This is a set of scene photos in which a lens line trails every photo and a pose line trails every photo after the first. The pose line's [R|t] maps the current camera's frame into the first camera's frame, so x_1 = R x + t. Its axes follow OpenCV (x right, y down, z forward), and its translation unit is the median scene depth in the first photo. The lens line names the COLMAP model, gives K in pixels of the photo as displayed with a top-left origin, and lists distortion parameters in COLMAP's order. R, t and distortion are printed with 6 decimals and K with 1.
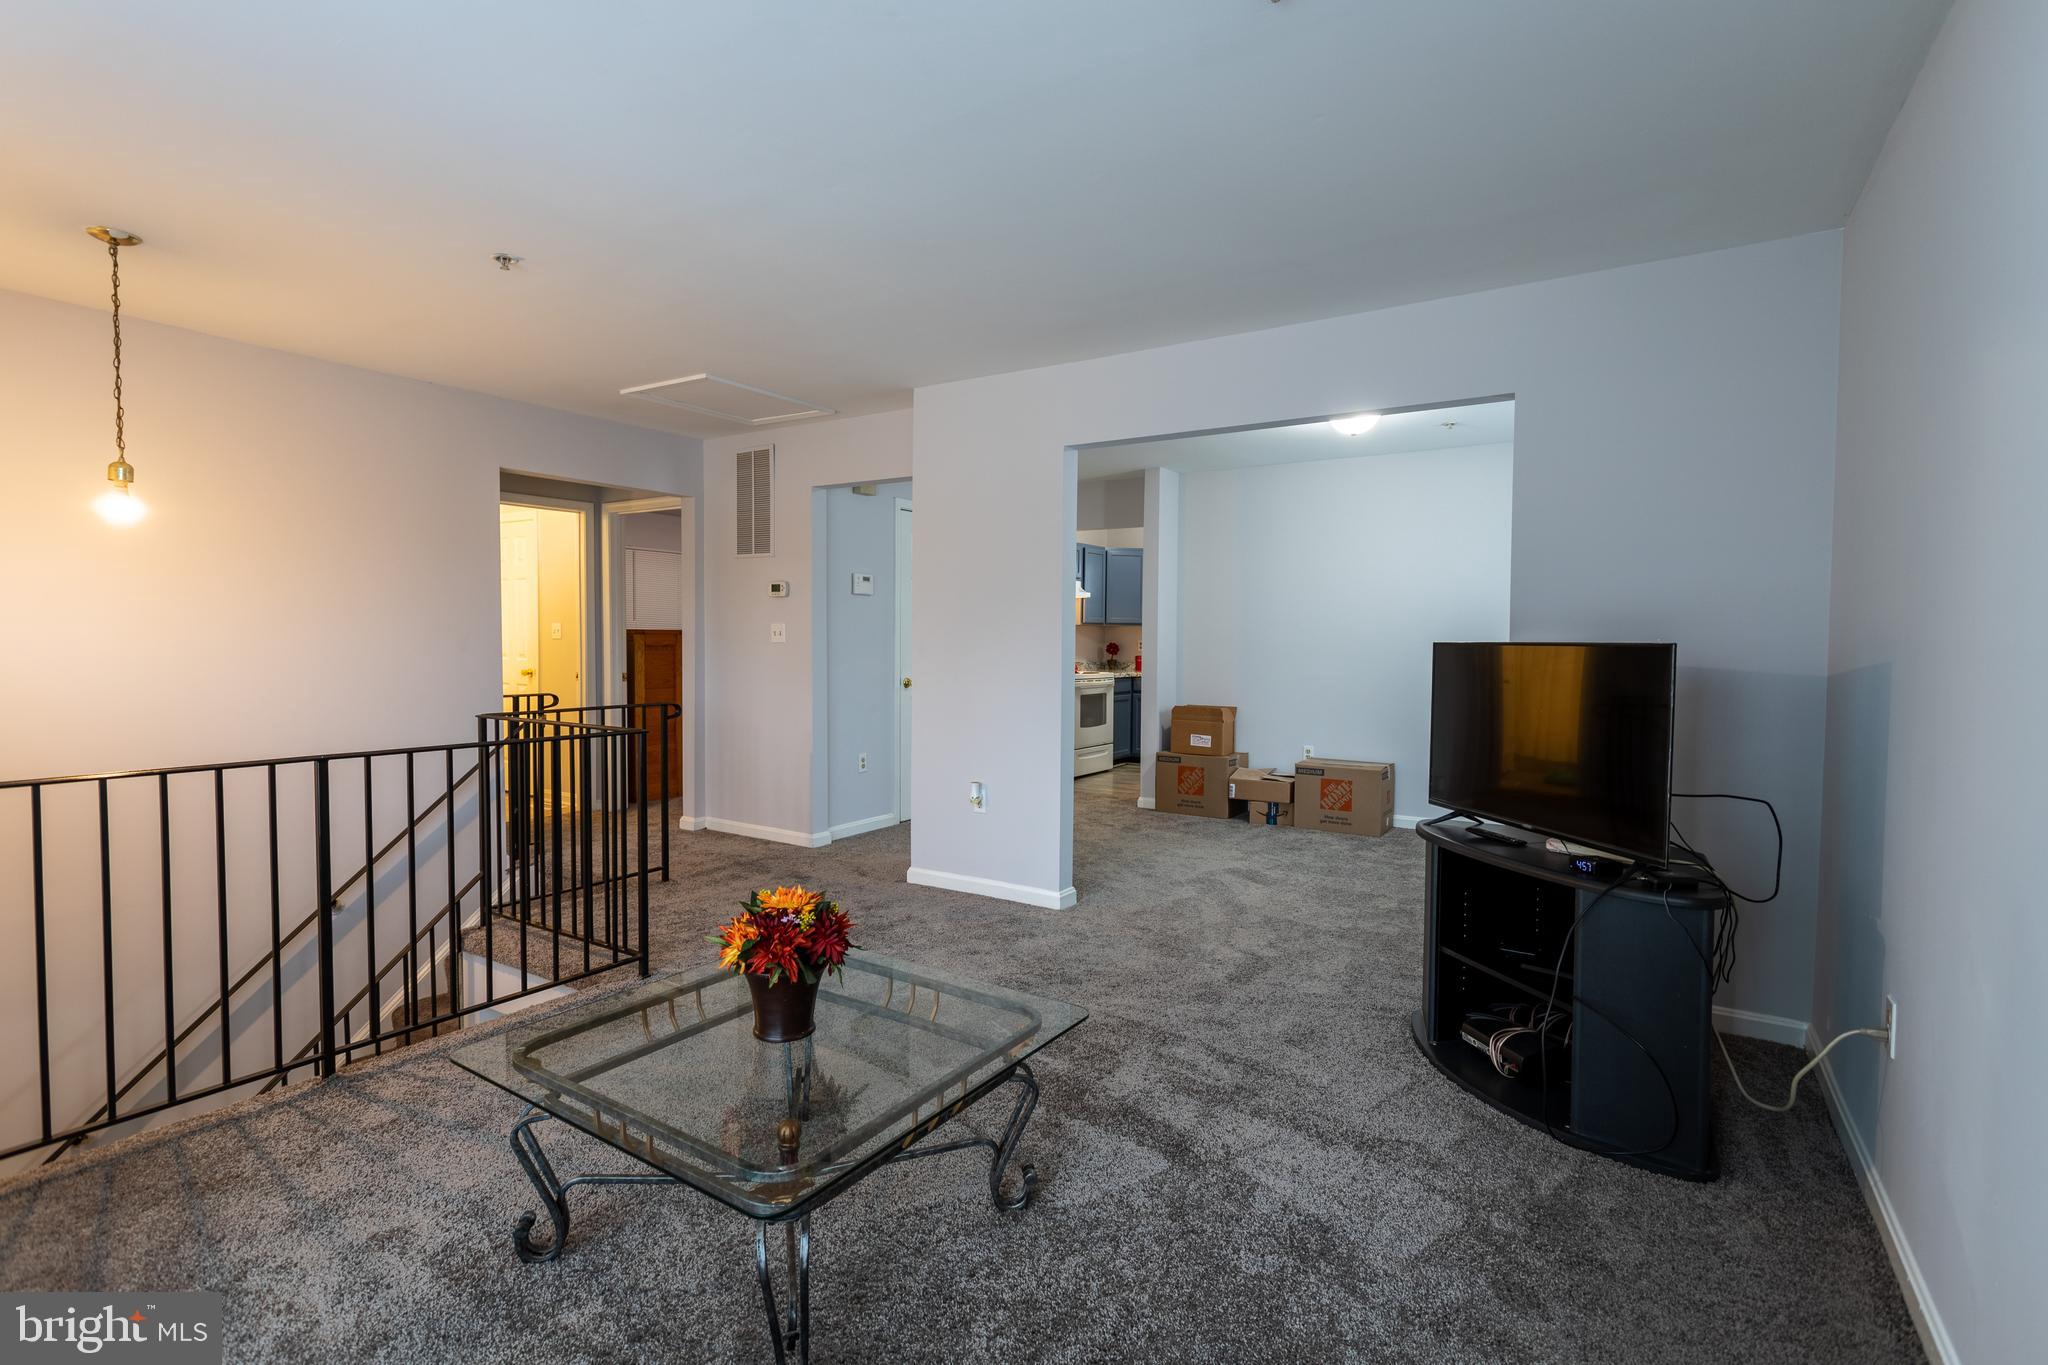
lens RADIAL K [[966.6, 0, 1023.0], [0, 966.6, 676.7], [0, 0, 1]] dist [-0.002304, 0.003486]
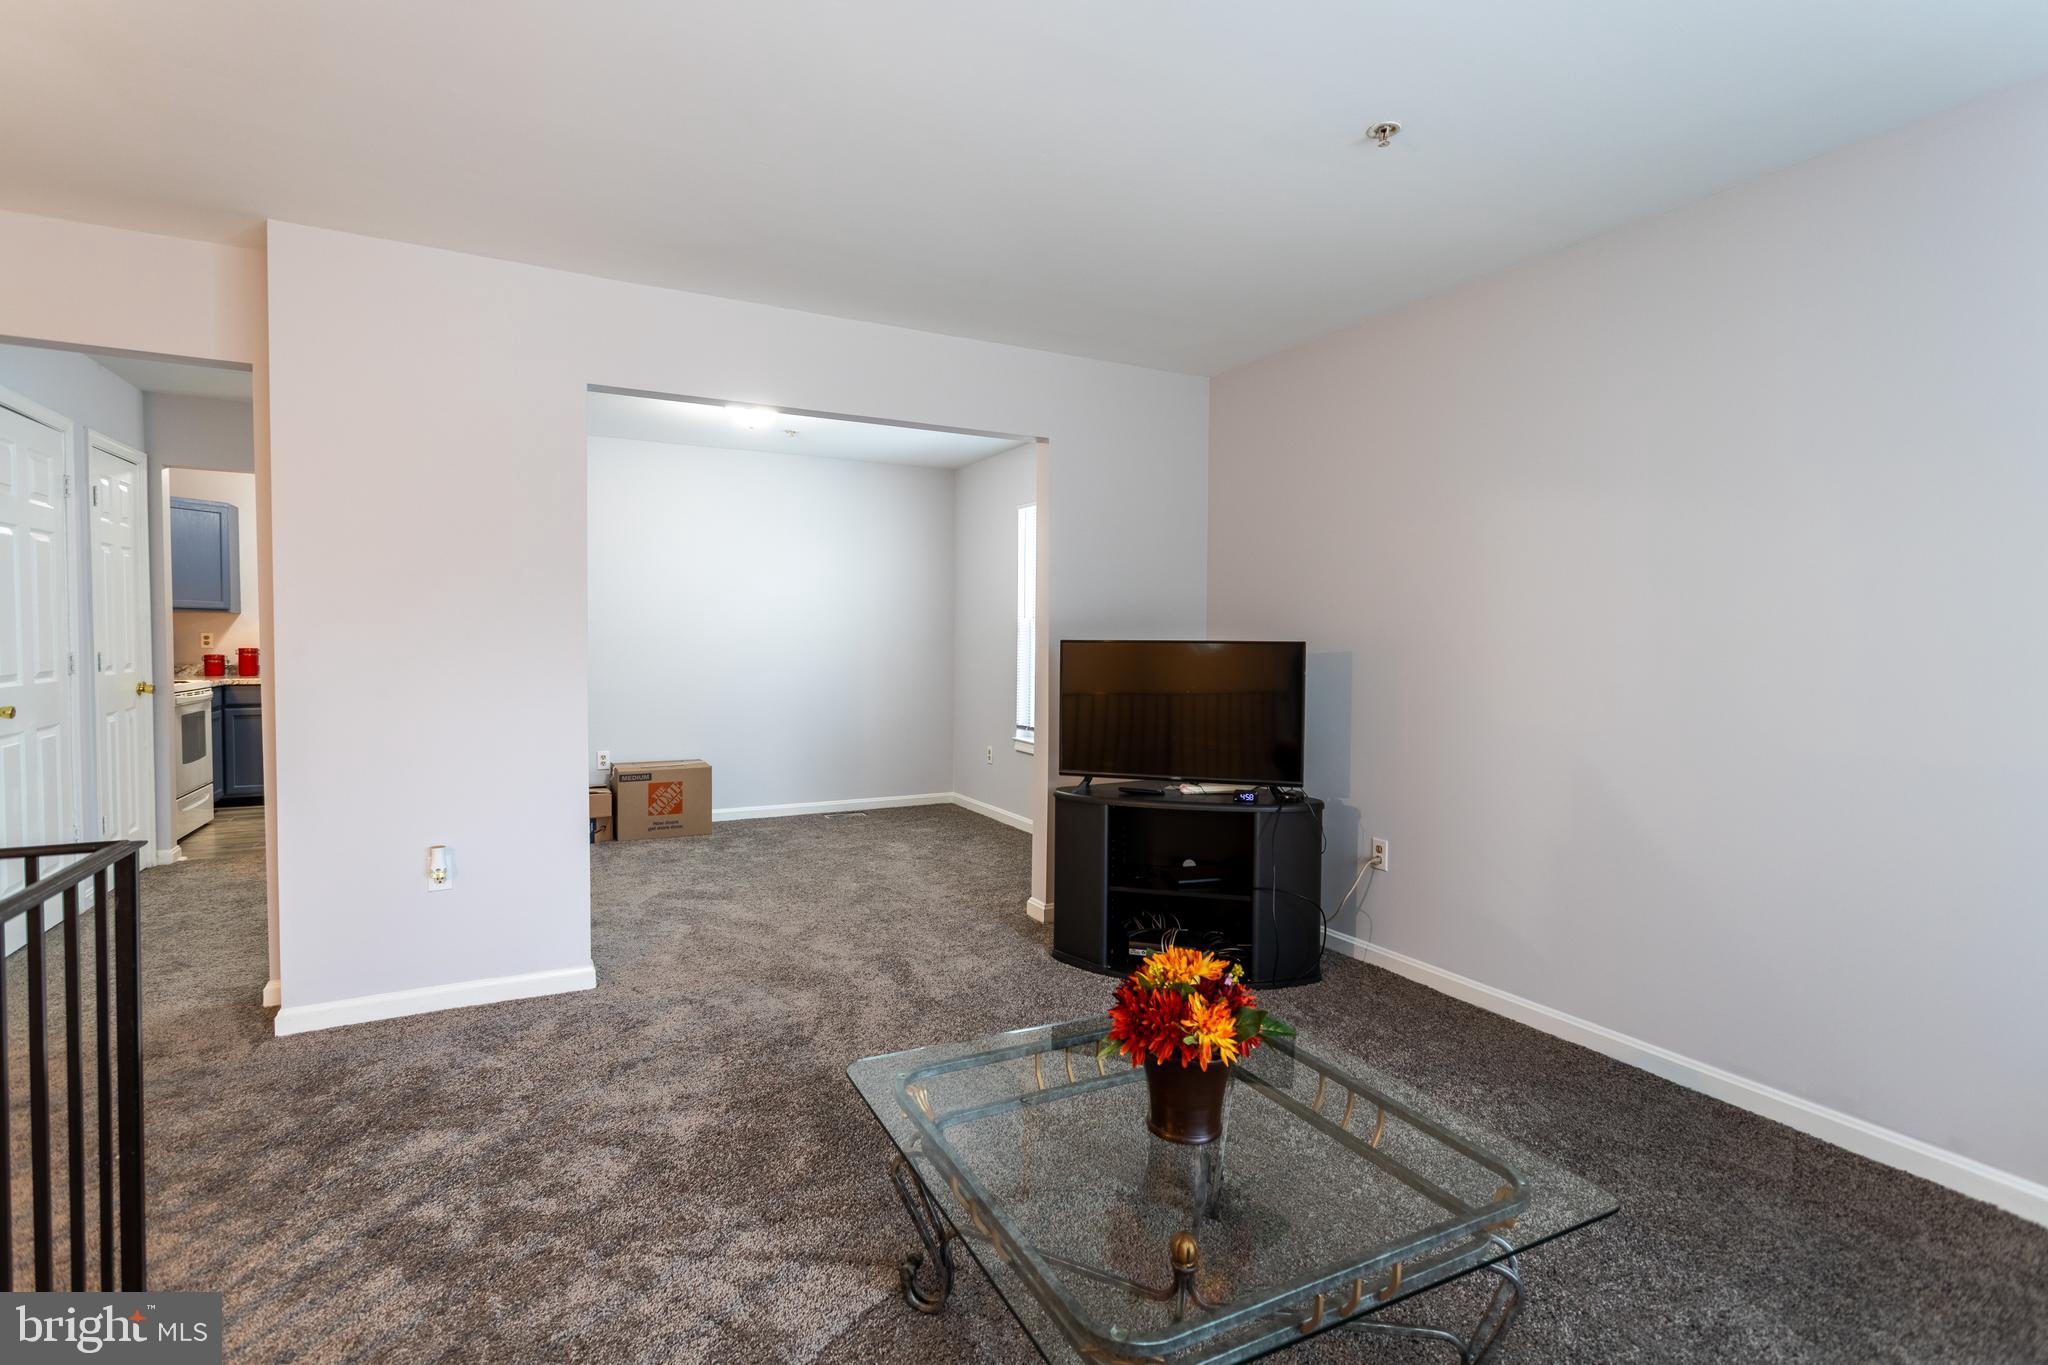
lens RADIAL K [[966.6, 0, 1029.9], [0, 966.6, 679.5], [0, 0, 1]] dist [-0.002304, 0.003486]
pose [[0.486087, -0.040507, 0.872971, -0.304179], [0.028956, 0.999123, 0.030237, -0.011496], [-0.873431, 0.010579, 0.486833, 0.215056]]
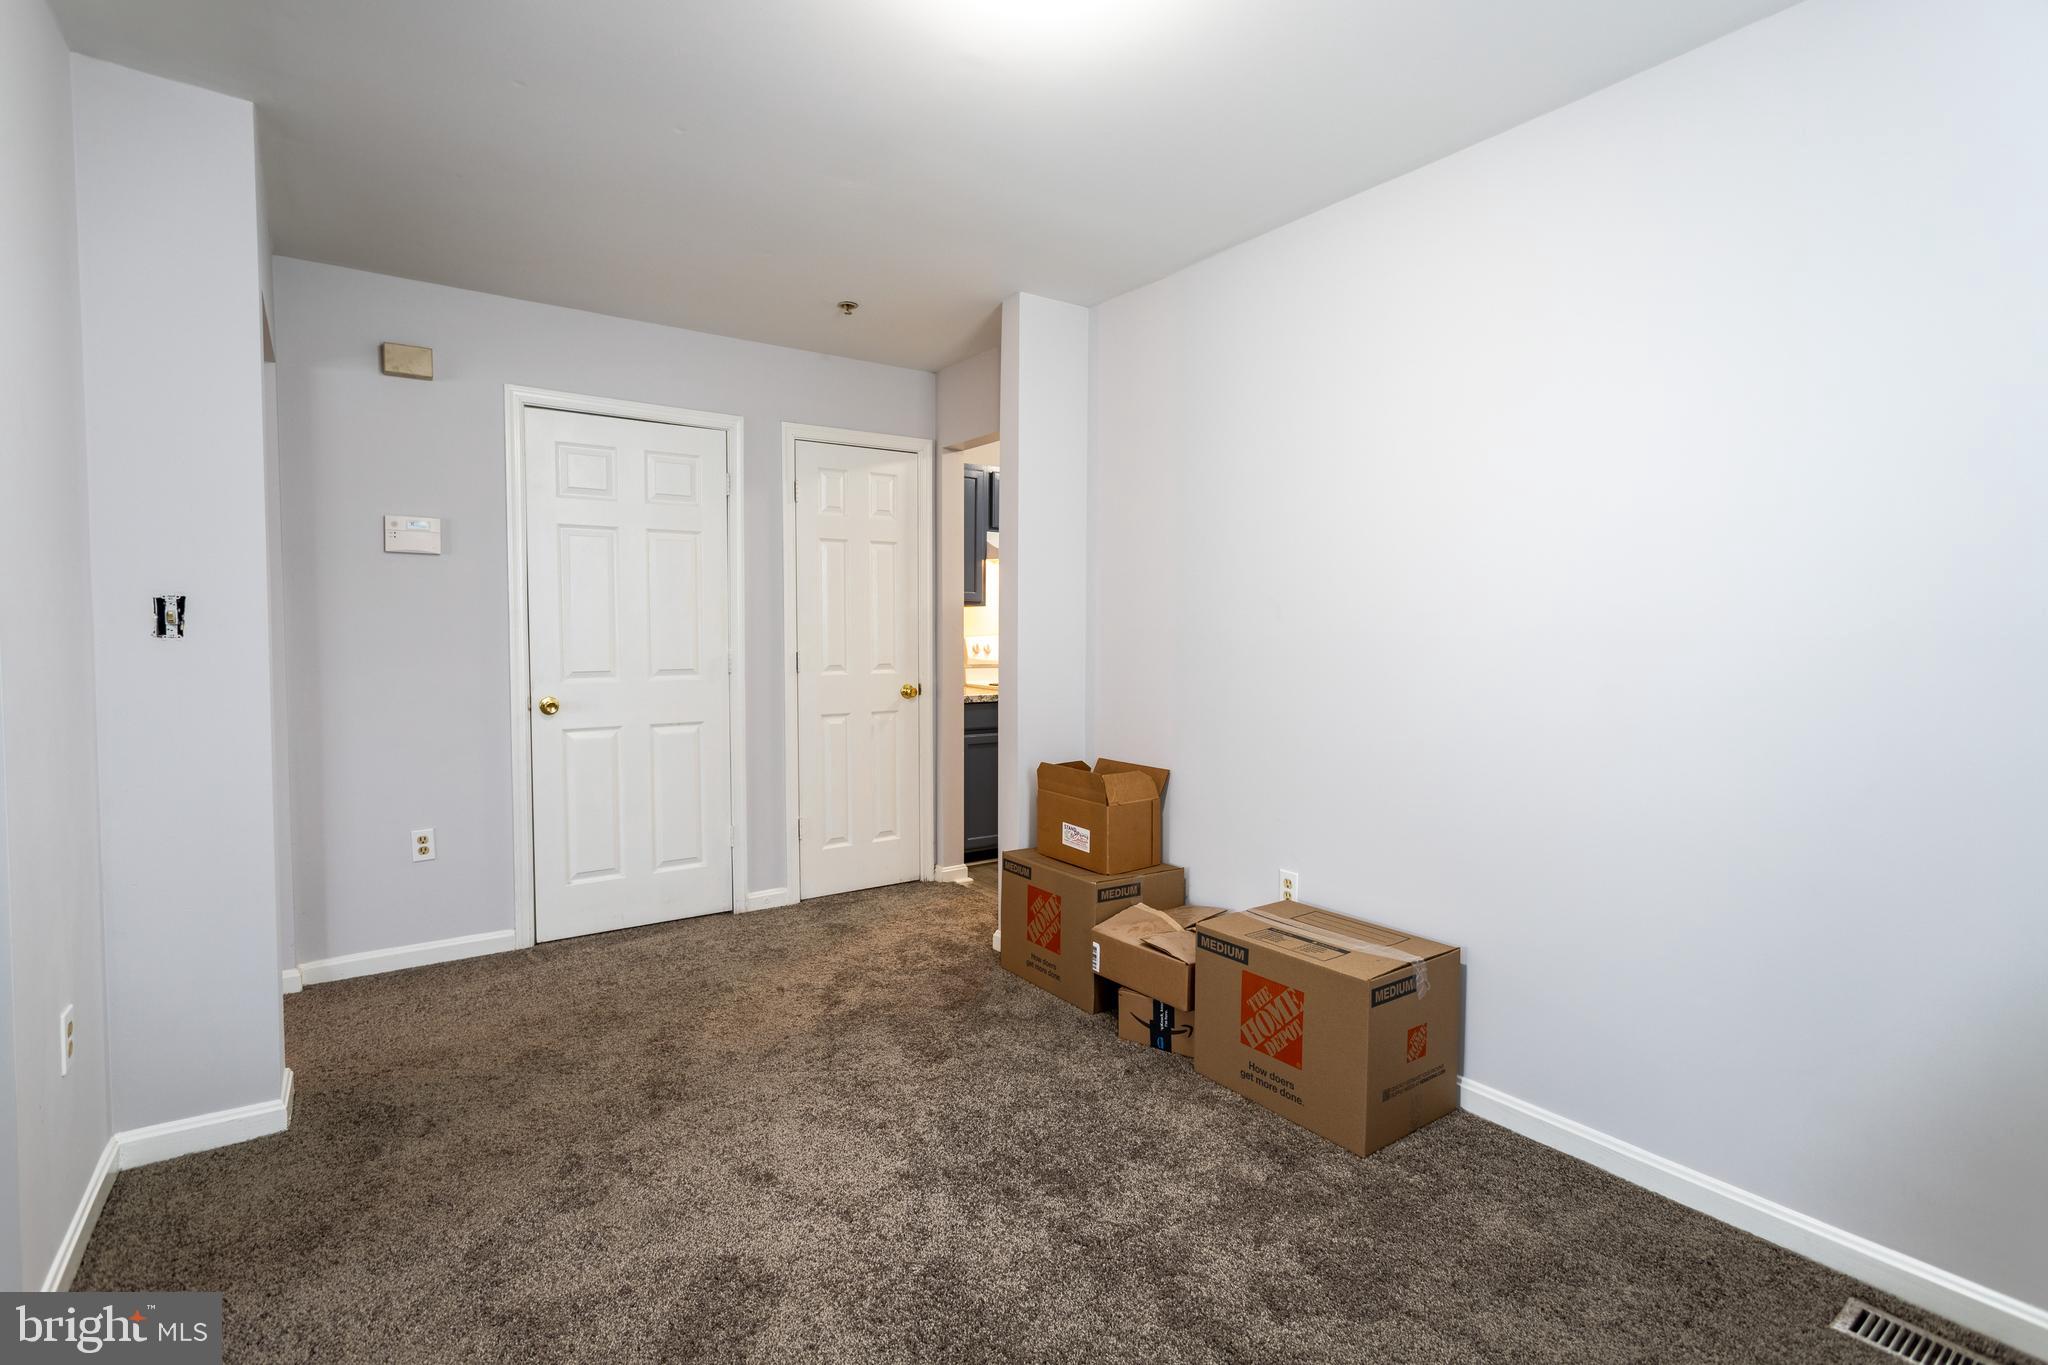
lens RADIAL K [[966.6, 0, 1024.4], [0, 966.6, 683.8], [0, 0, 1]] dist [-0.002304, 0.003486]
pose [[0.921559, 0.017269, -0.387853, 0.360896], [-0.011530, 0.999787, 0.017120, -0.020568], [0.388066, -0.011305, 0.921562, 0.559952]]
